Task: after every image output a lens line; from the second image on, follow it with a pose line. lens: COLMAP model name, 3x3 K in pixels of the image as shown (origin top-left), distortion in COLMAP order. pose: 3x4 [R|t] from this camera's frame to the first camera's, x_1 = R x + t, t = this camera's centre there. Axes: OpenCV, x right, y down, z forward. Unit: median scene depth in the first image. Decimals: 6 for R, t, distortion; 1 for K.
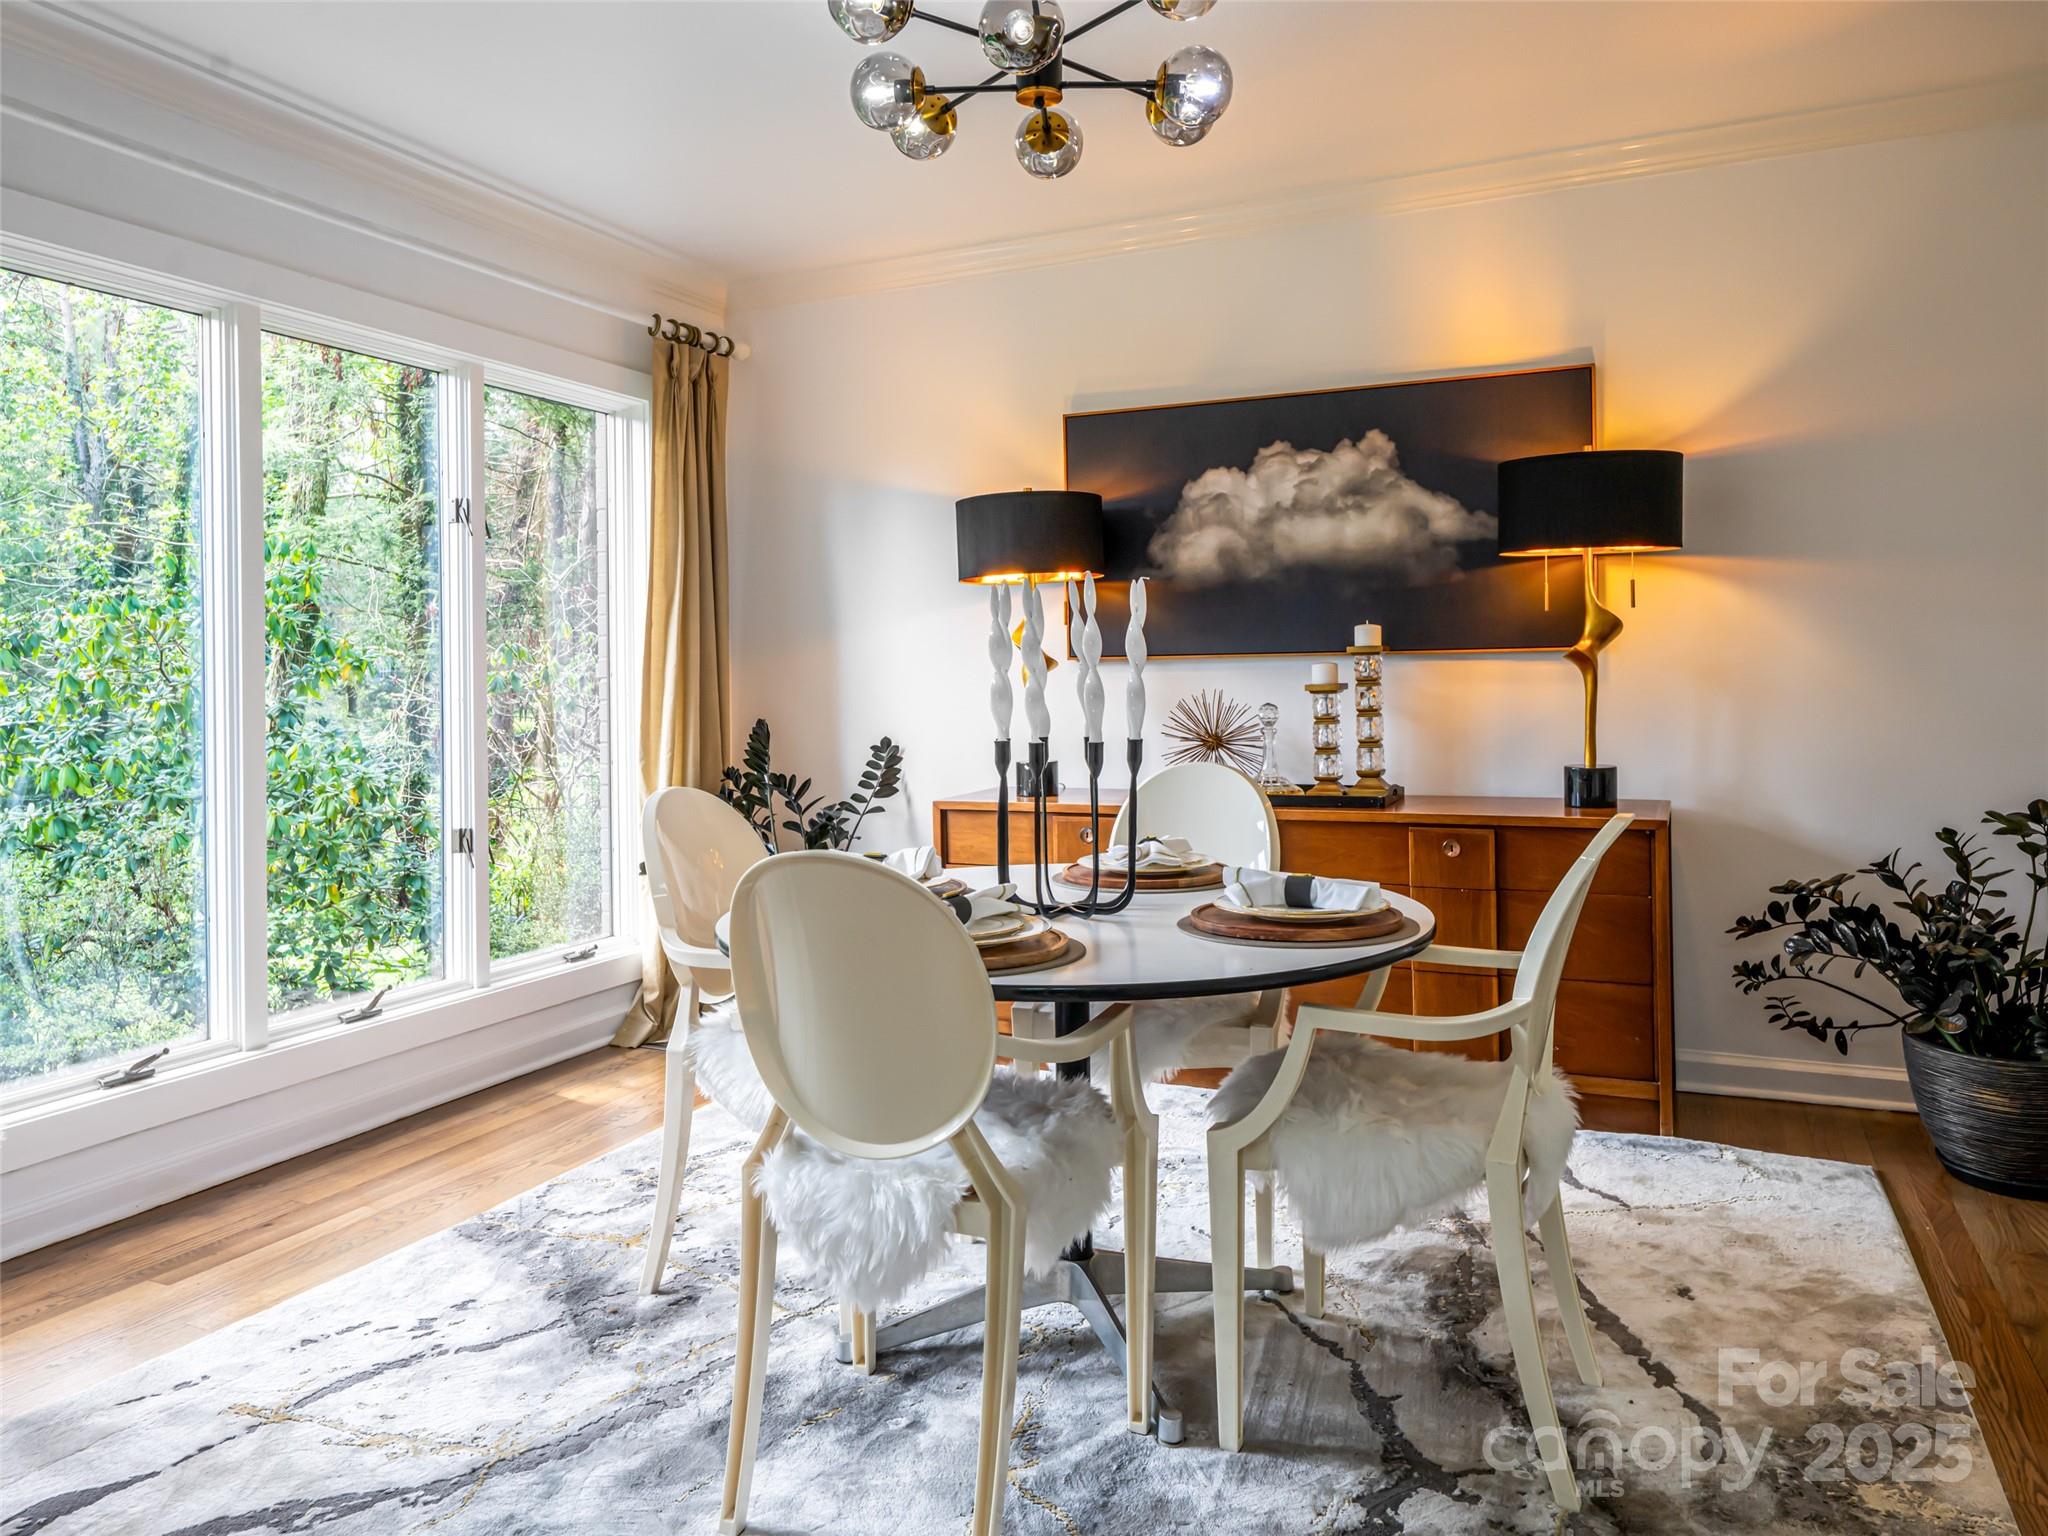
lens RADIAL K [[1452.5, 0, 1033.8], [0, 1452.5, 668.7], [0, 0, 1]] dist [0.033481, 0.000873]
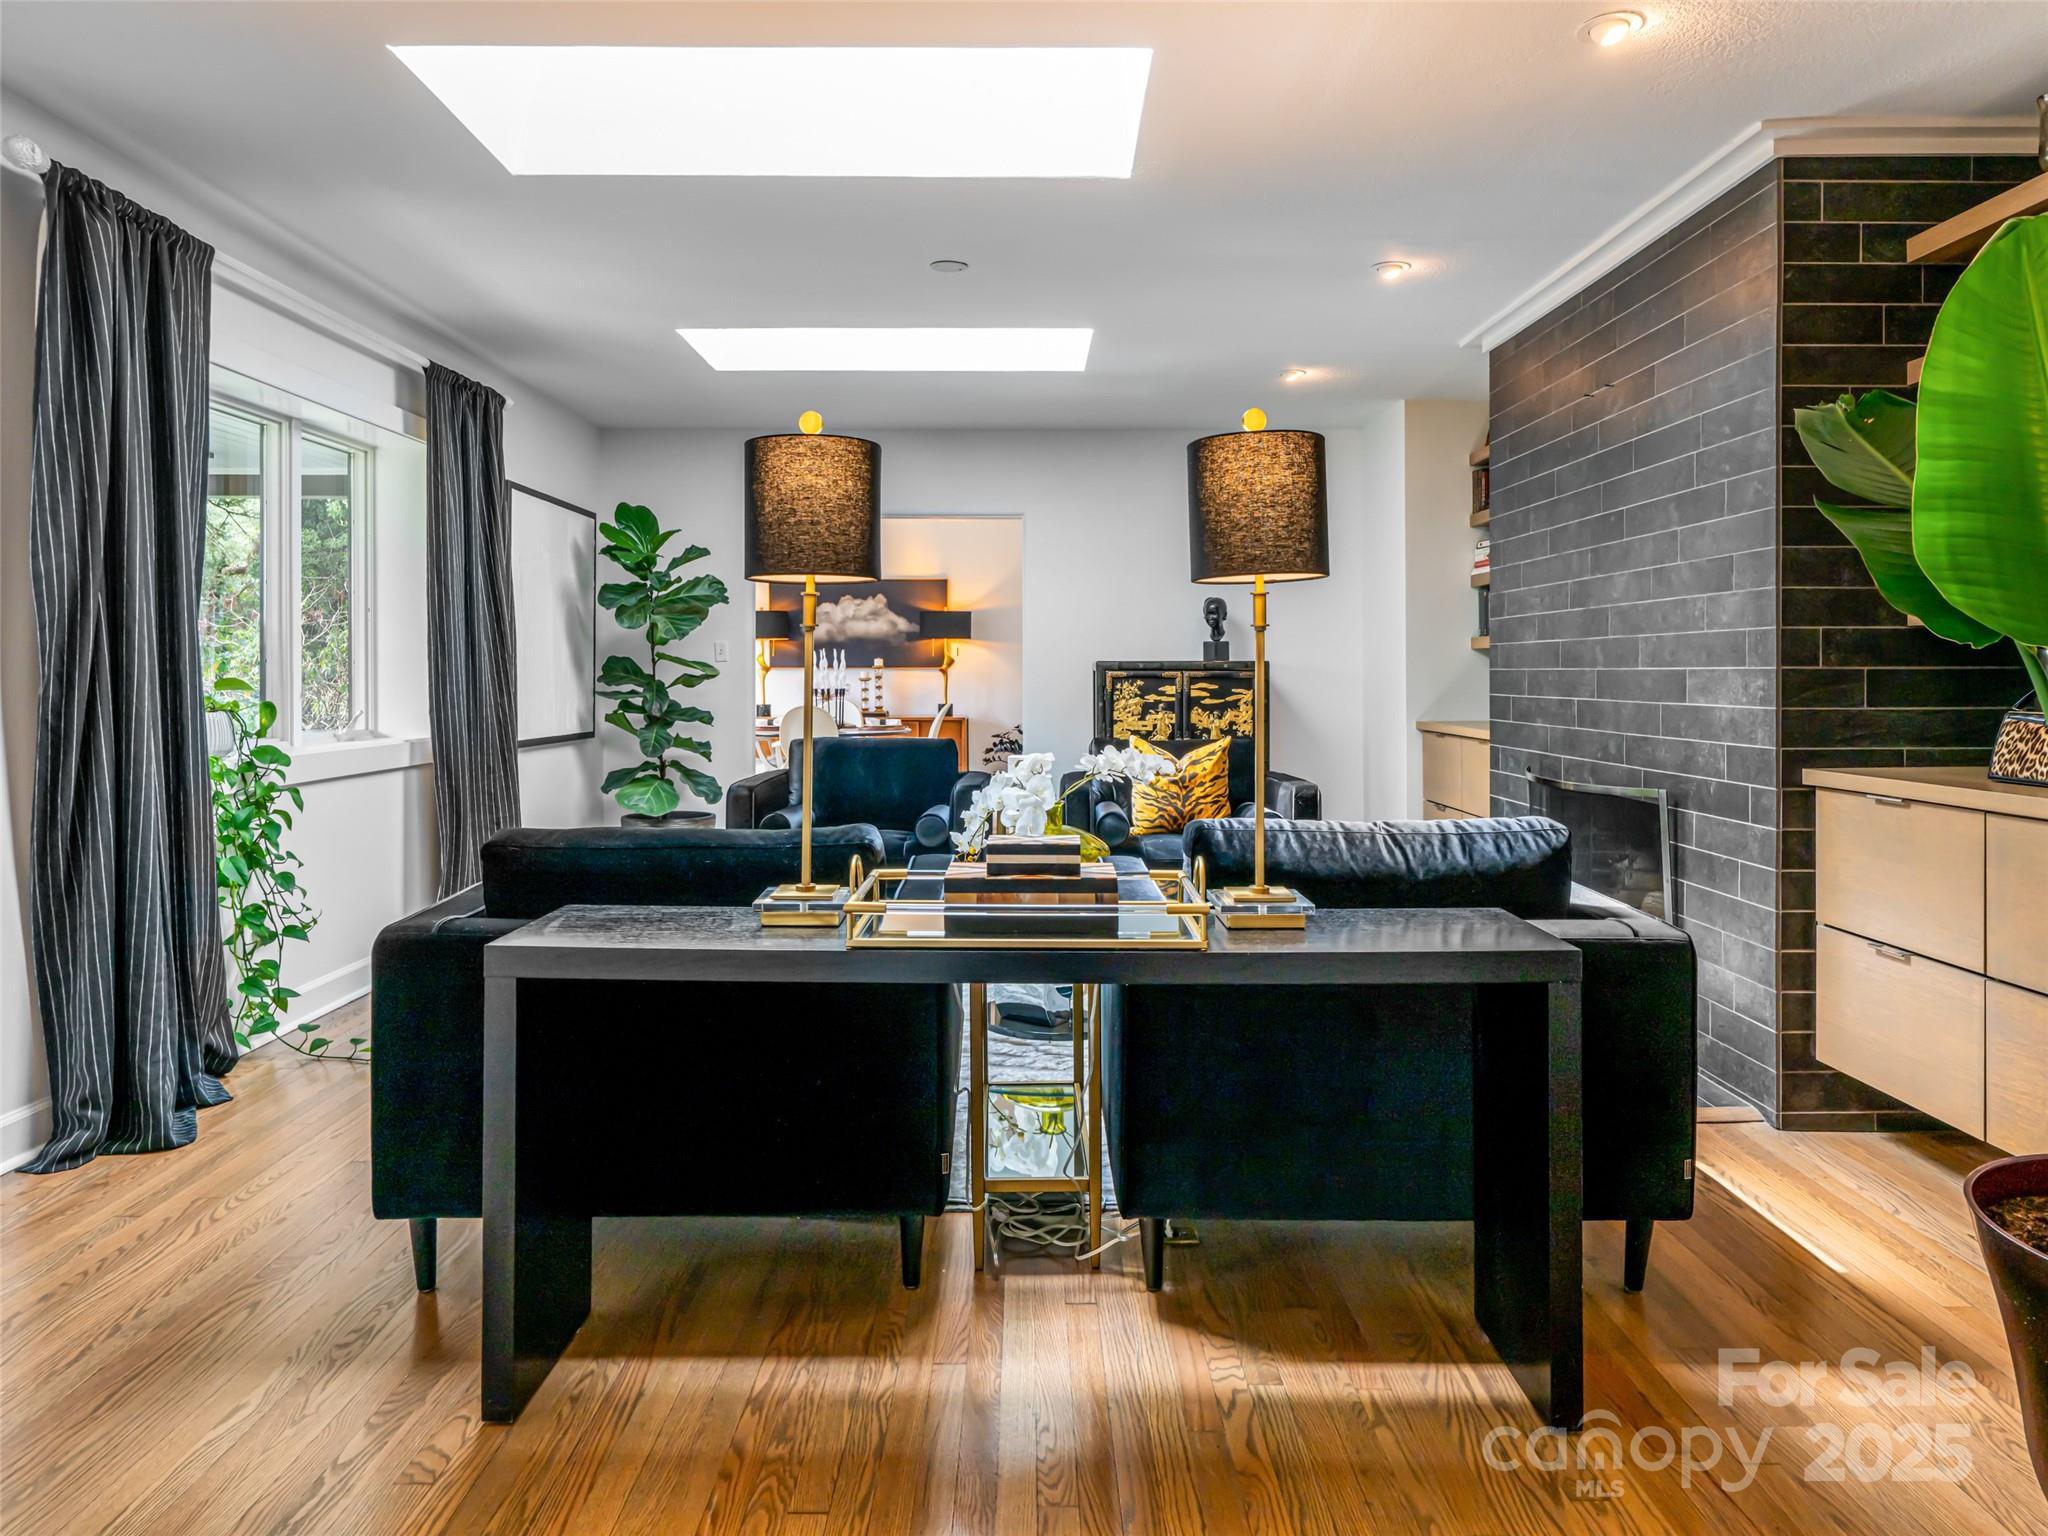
lens RADIAL K [[1318.1, 0, 1024.0], [0, 1318.1, 768.0], [0, 0, 1]] dist [-0.003106, -0.001299]
pose [[0.915036, -0.016448, 0.403037, -0.614155], [-0.014114, 0.997251, 0.072744, -0.007065], [-0.403125, -0.072252, 0.912288, -1.676913]]
